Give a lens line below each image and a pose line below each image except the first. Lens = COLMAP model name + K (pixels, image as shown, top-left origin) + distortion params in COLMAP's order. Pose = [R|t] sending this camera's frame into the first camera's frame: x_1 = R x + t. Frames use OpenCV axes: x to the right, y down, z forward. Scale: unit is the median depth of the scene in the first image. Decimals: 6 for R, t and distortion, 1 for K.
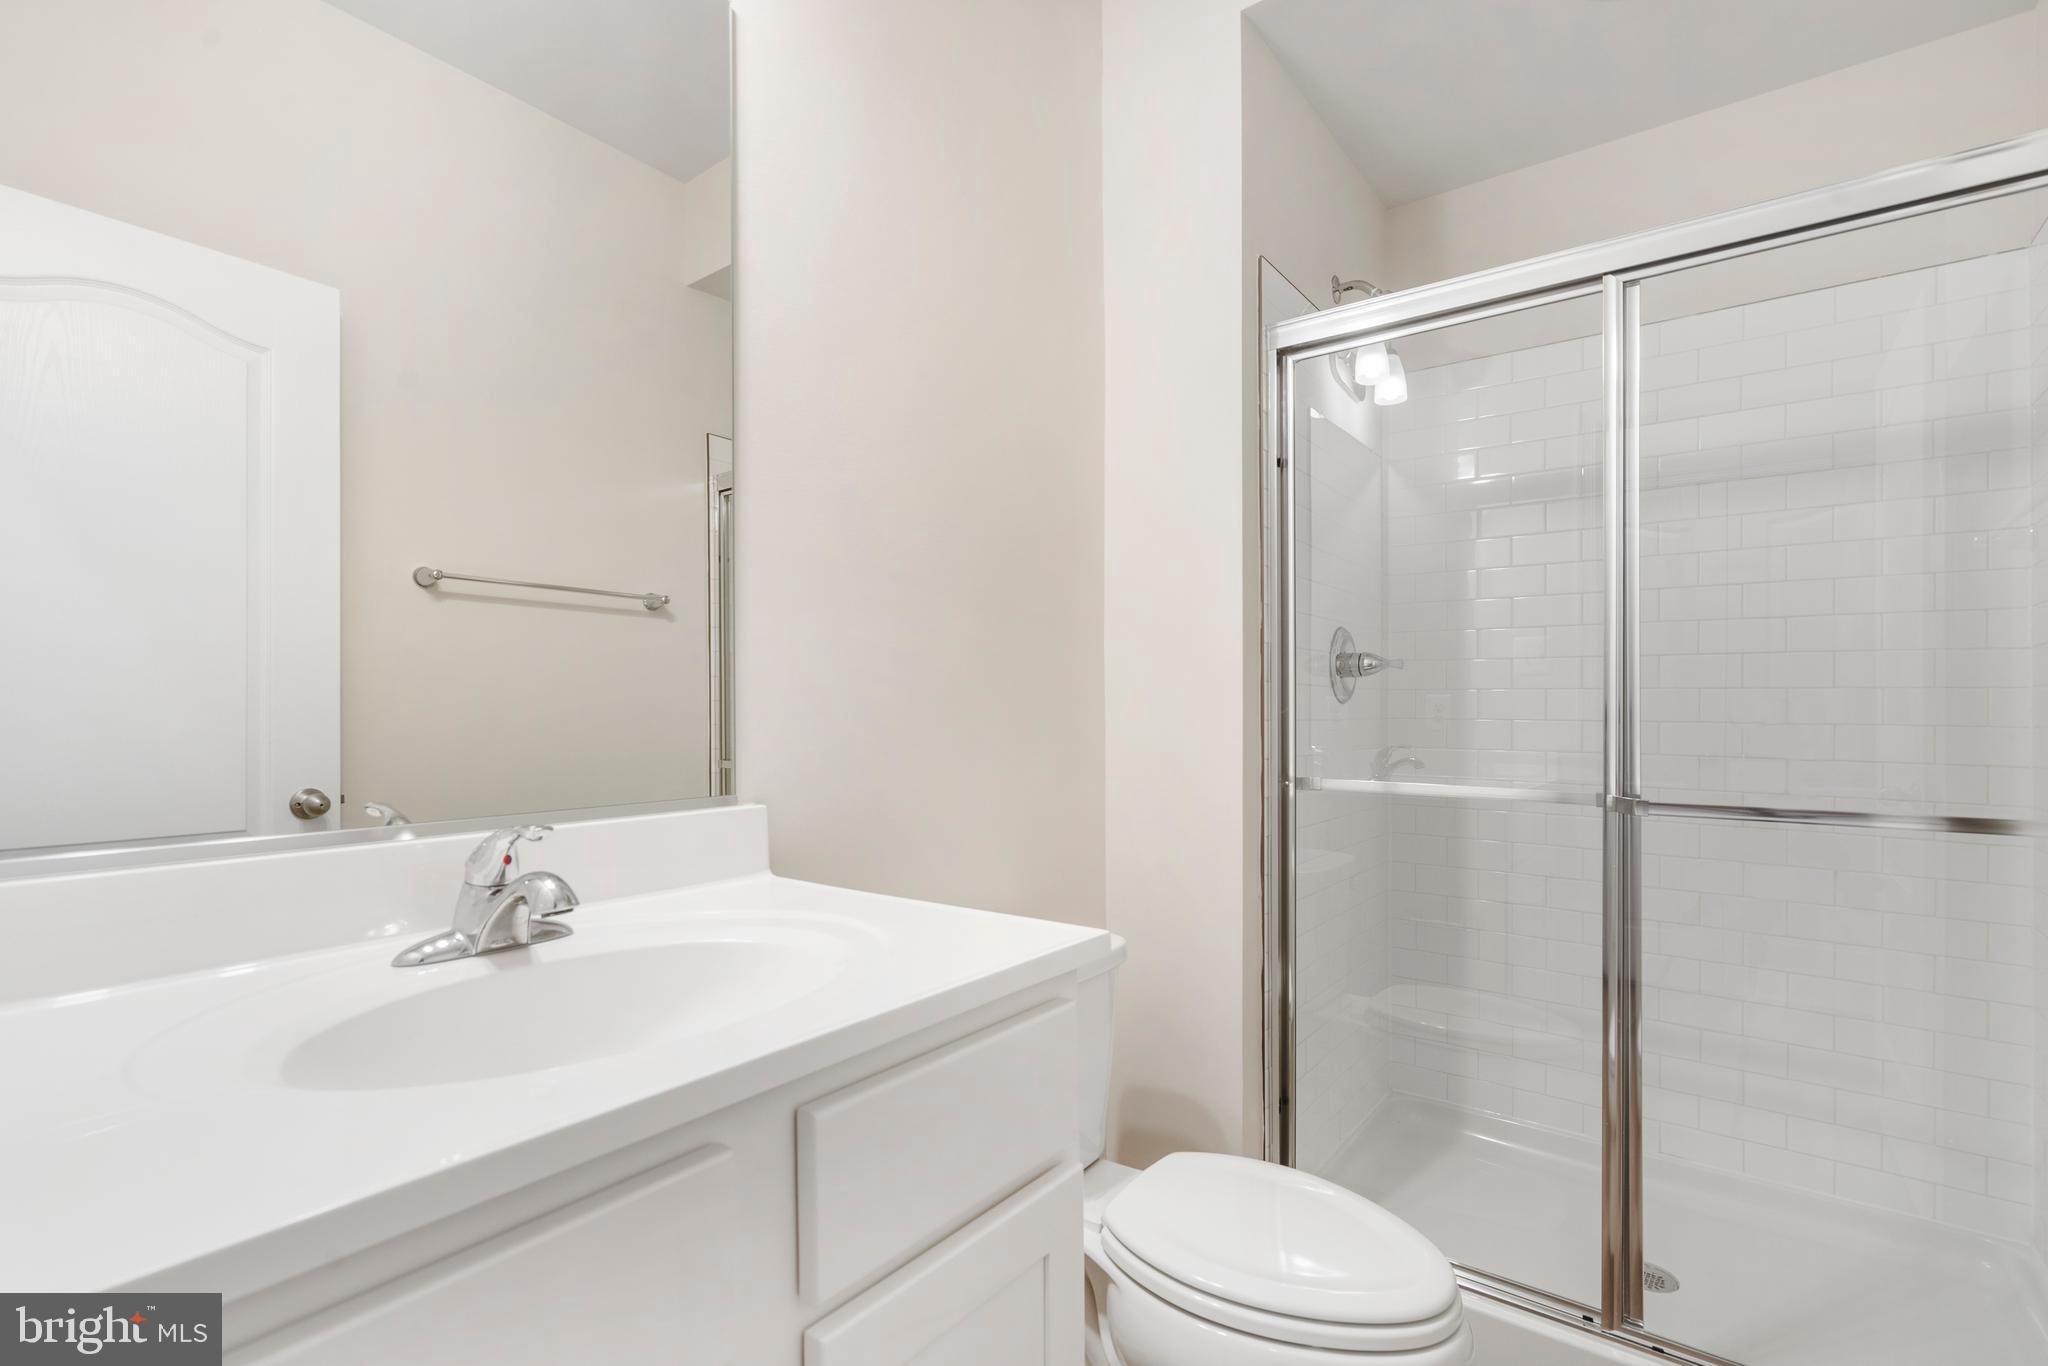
lens RADIAL K [[943.8, 0, 1027.1], [0, 943.8, 695.9], [0, 0, 1]] dist [-0.000052, 0.000329]
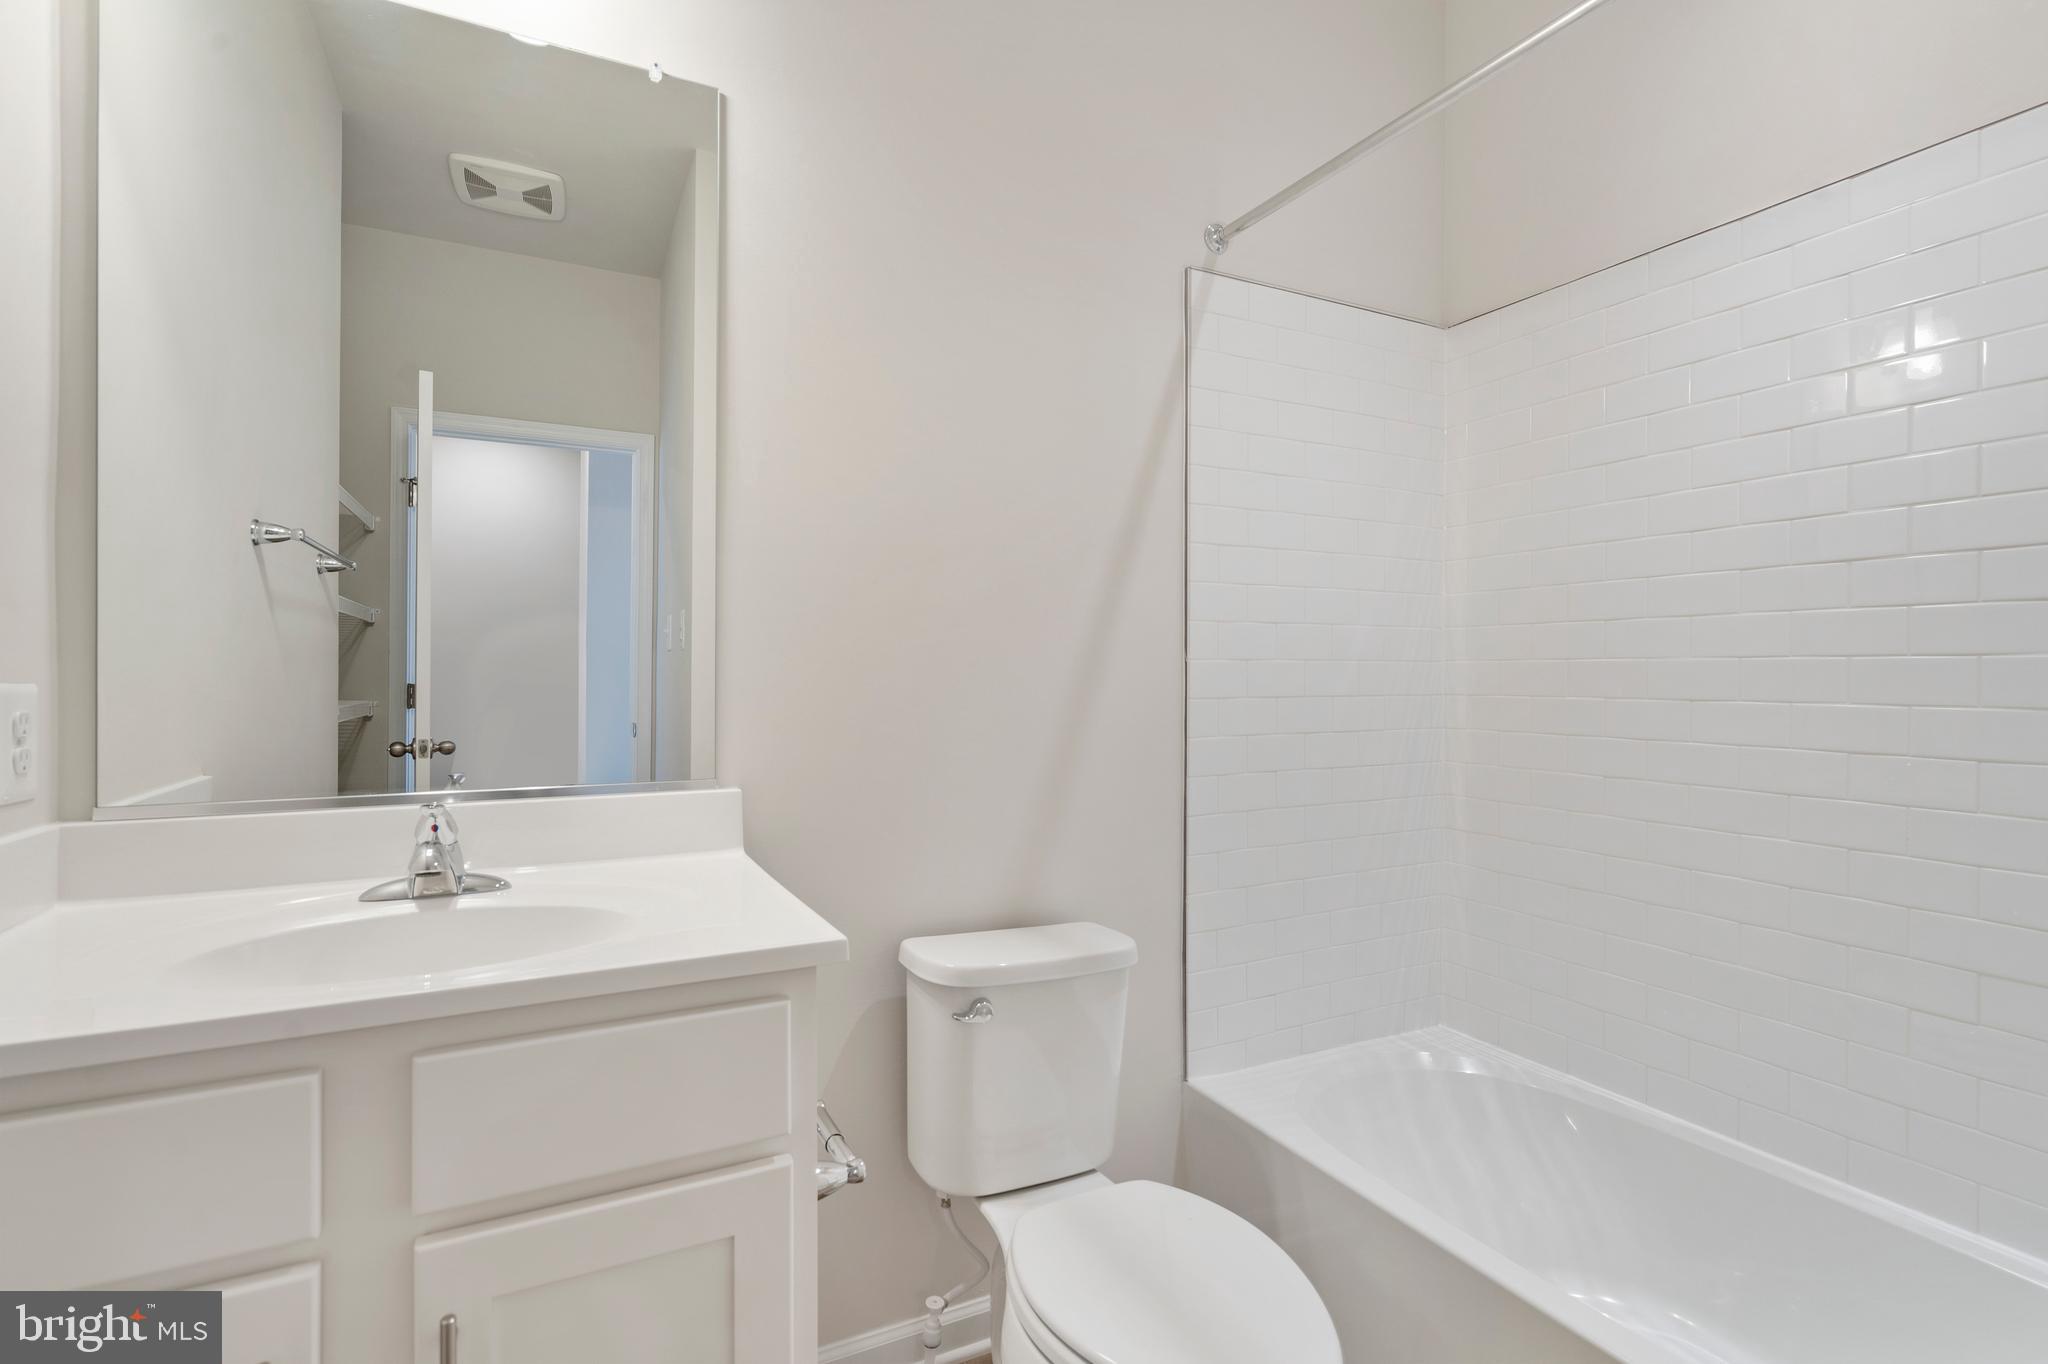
lens RADIAL K [[943.8, 0, 1027.1], [0, 943.8, 694.9], [0, 0, 1]] dist [-0.000052, 0.000329]
pose [[0.900287, 0.000140, -0.435296, 0.723033], [0.008123, 0.999820, 0.017121, -0.019538], [0.435220, -0.018949, 0.900125, 0.202118]]
